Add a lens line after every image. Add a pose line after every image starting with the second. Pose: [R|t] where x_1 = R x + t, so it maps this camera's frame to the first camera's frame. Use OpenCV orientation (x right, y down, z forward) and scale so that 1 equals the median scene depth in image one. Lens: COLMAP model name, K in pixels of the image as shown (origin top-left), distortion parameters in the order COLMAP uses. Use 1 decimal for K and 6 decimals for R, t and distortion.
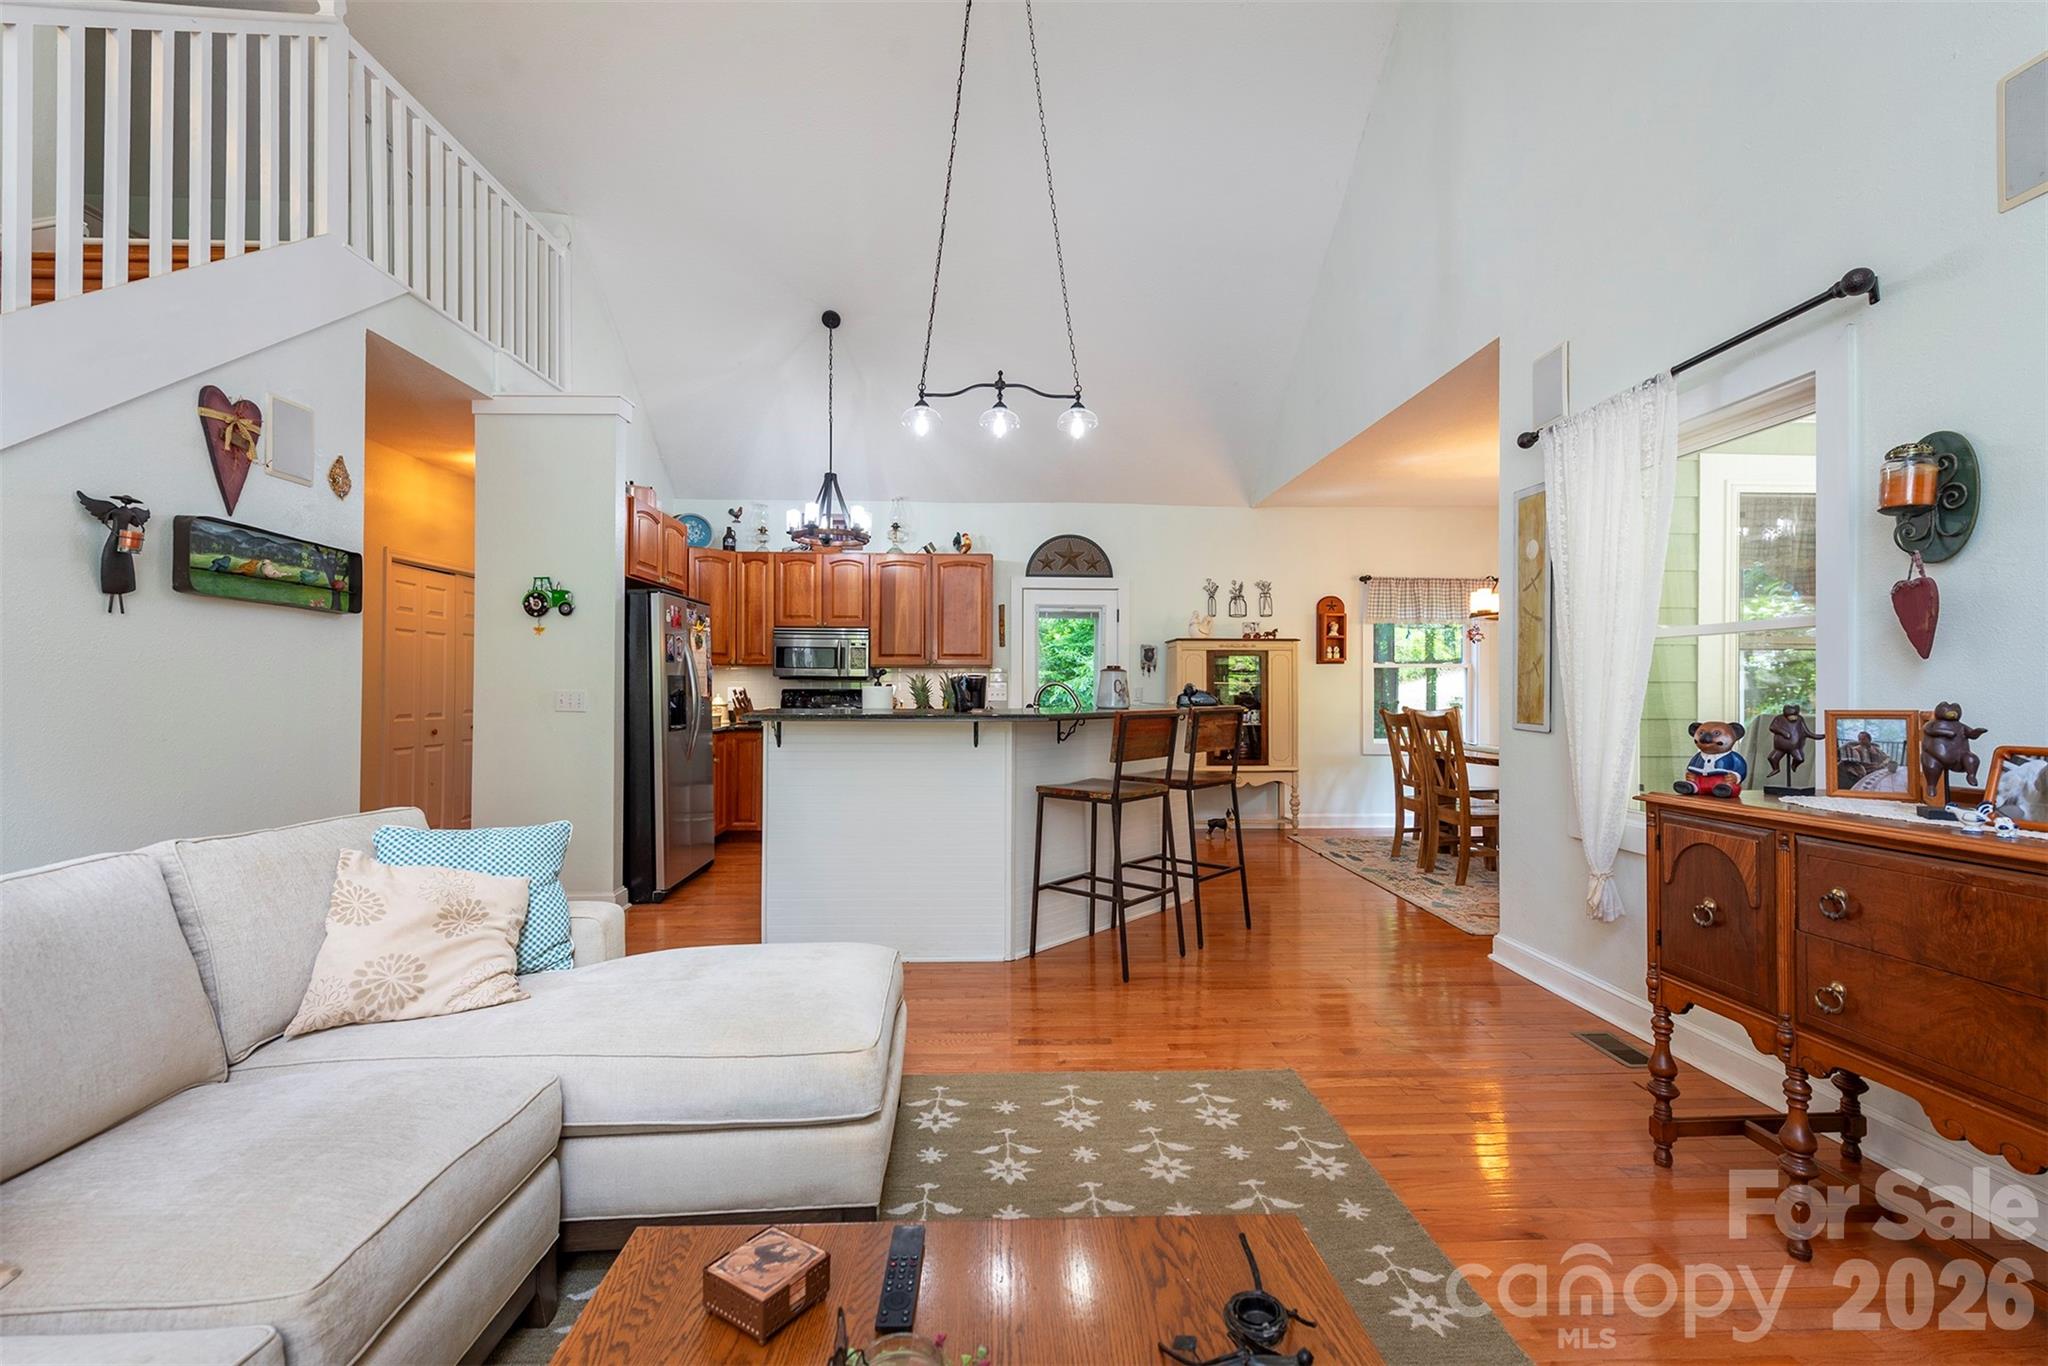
lens RADIAL K [[889.4, 0, 1018.2], [0, 889.4, 686.5], [0, 0, 1]] dist [0.009402, -0.001860]
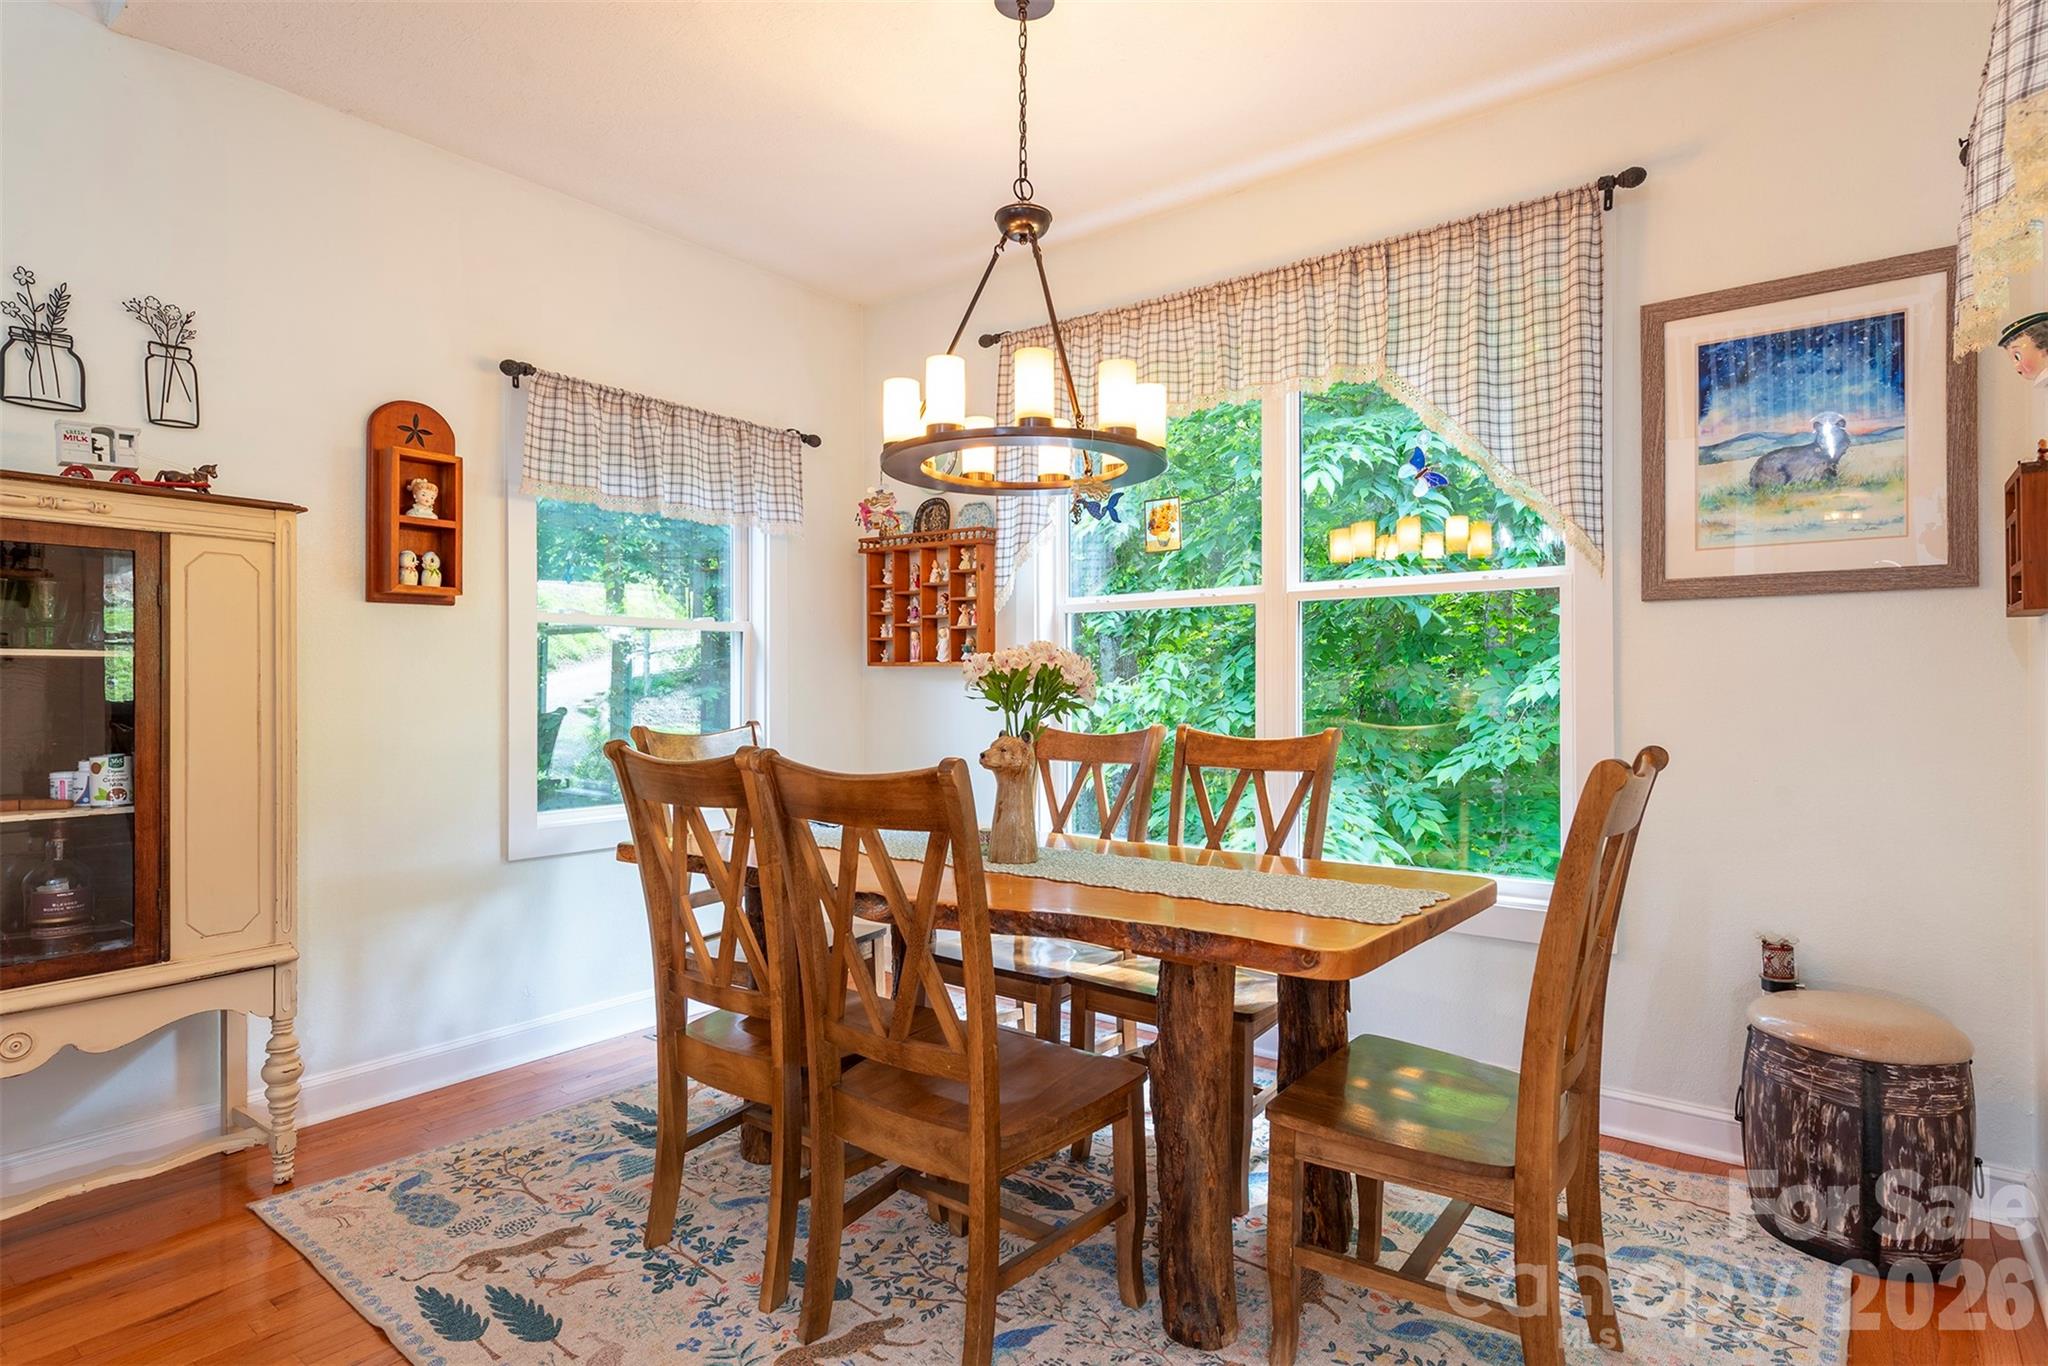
lens RADIAL K [[1073.8, 0, 1025.5], [0, 1073.8, 686.2], [0, 0, 1]] dist [0.001362, -0.000832]
pose [[0.627671, 0.000272, 0.778478, 0.183140], [-0.005025, 0.999981, 0.003702, 0.003230], [-0.778462, -0.006235, 0.627661, 0.572647]]
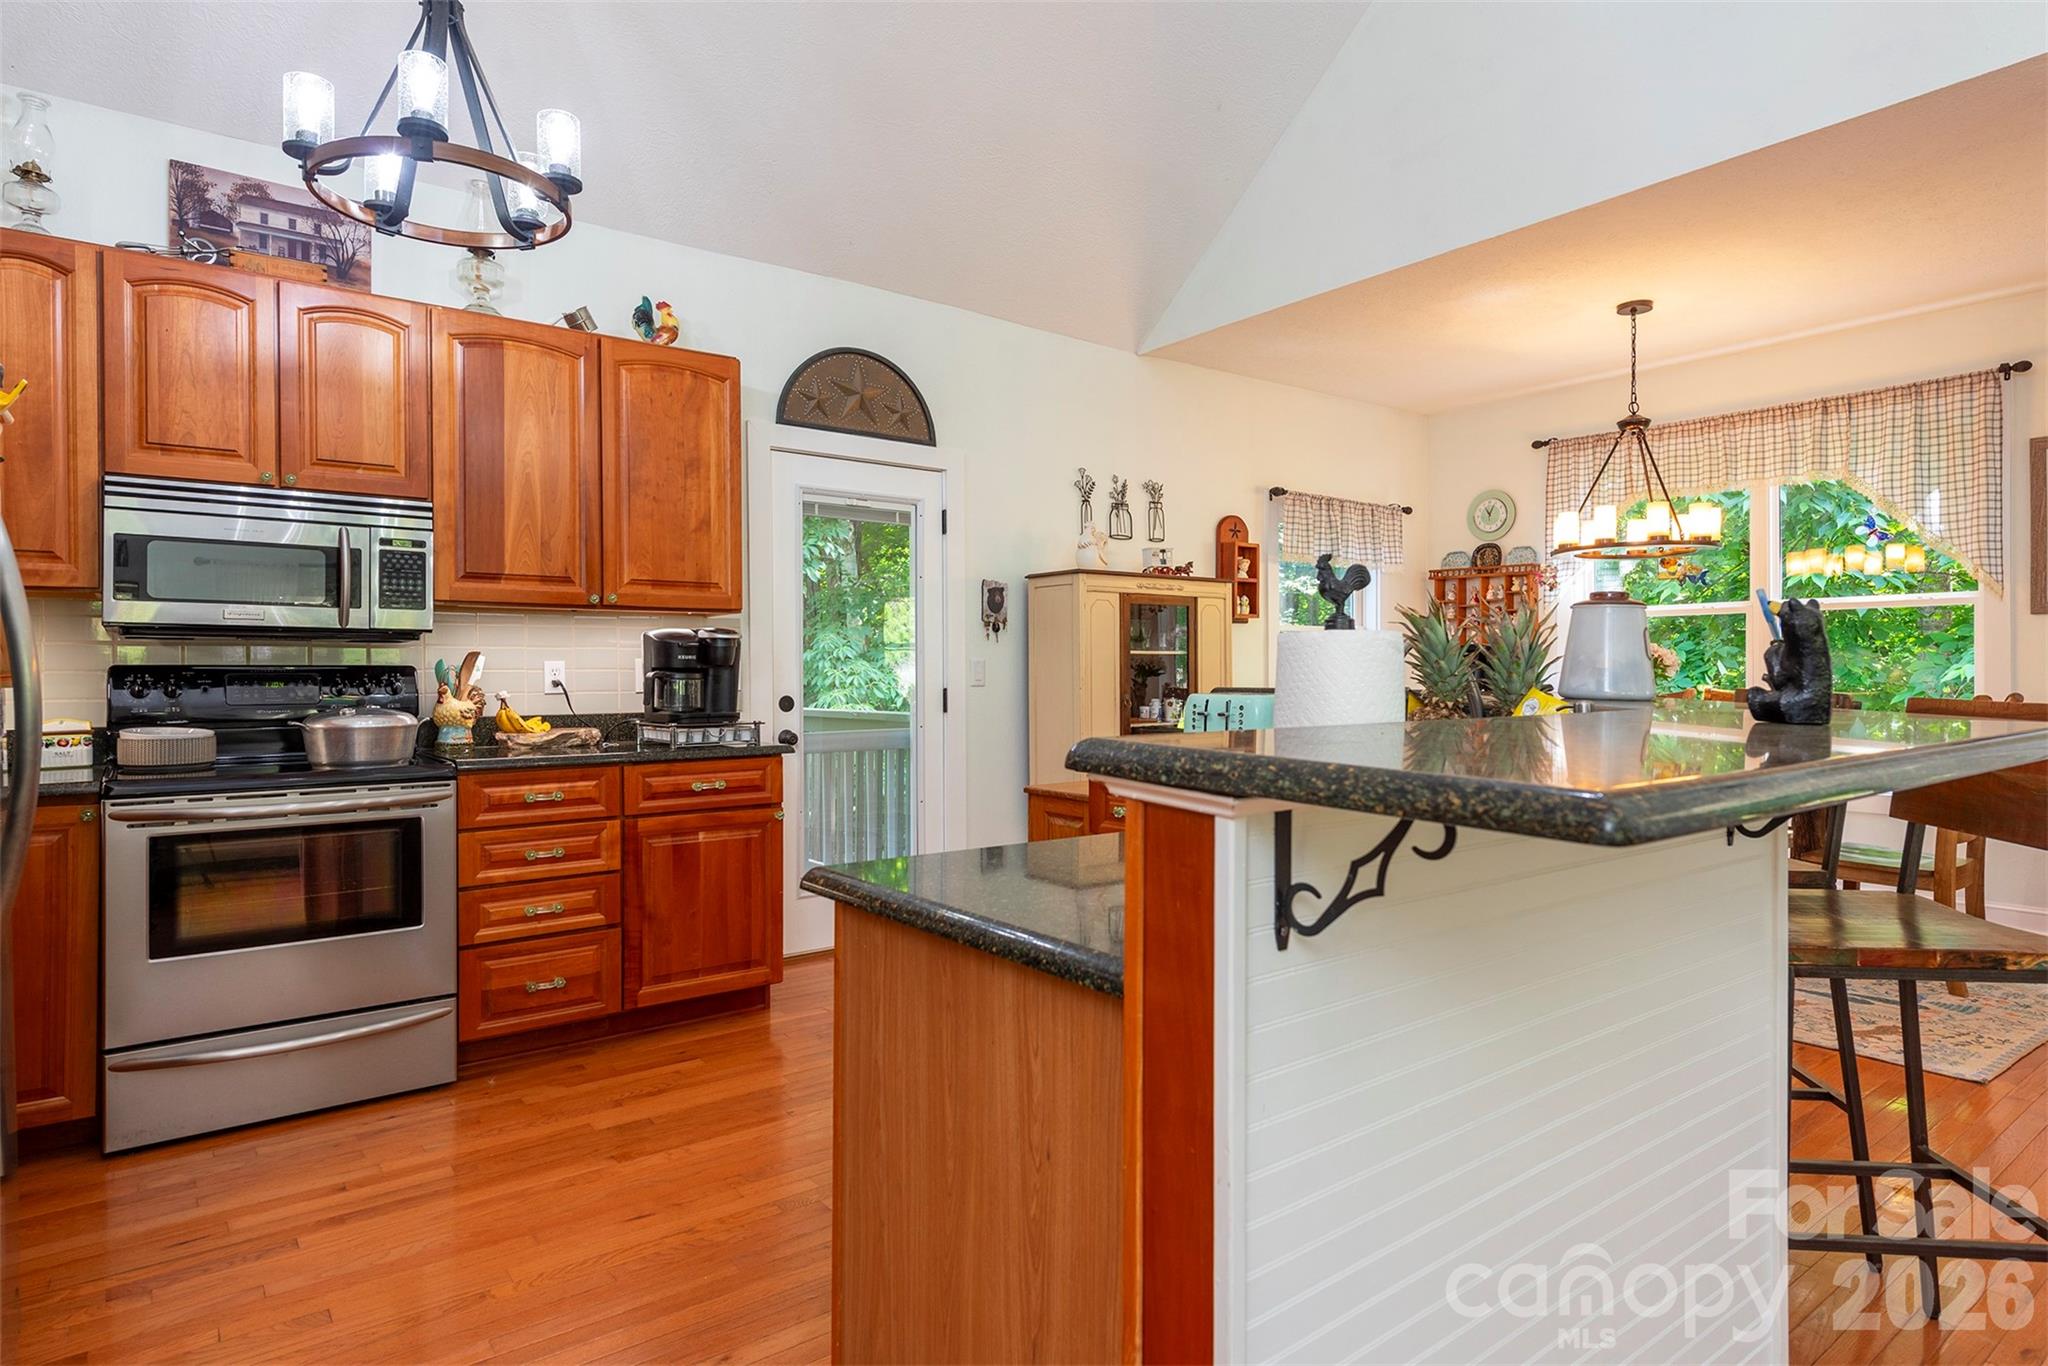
lens RADIAL K [[1121.5, 0, 1017.6], [0, 1121.5, 671.8], [0, 0, 1]] dist [0.010216, -0.001544]
pose [[0.815552, -0.003802, 0.578672, -0.231520], [0.000548, 0.999983, 0.005798, 0.003458], [-0.578684, -0.004412, 0.815540, 0.452022]]
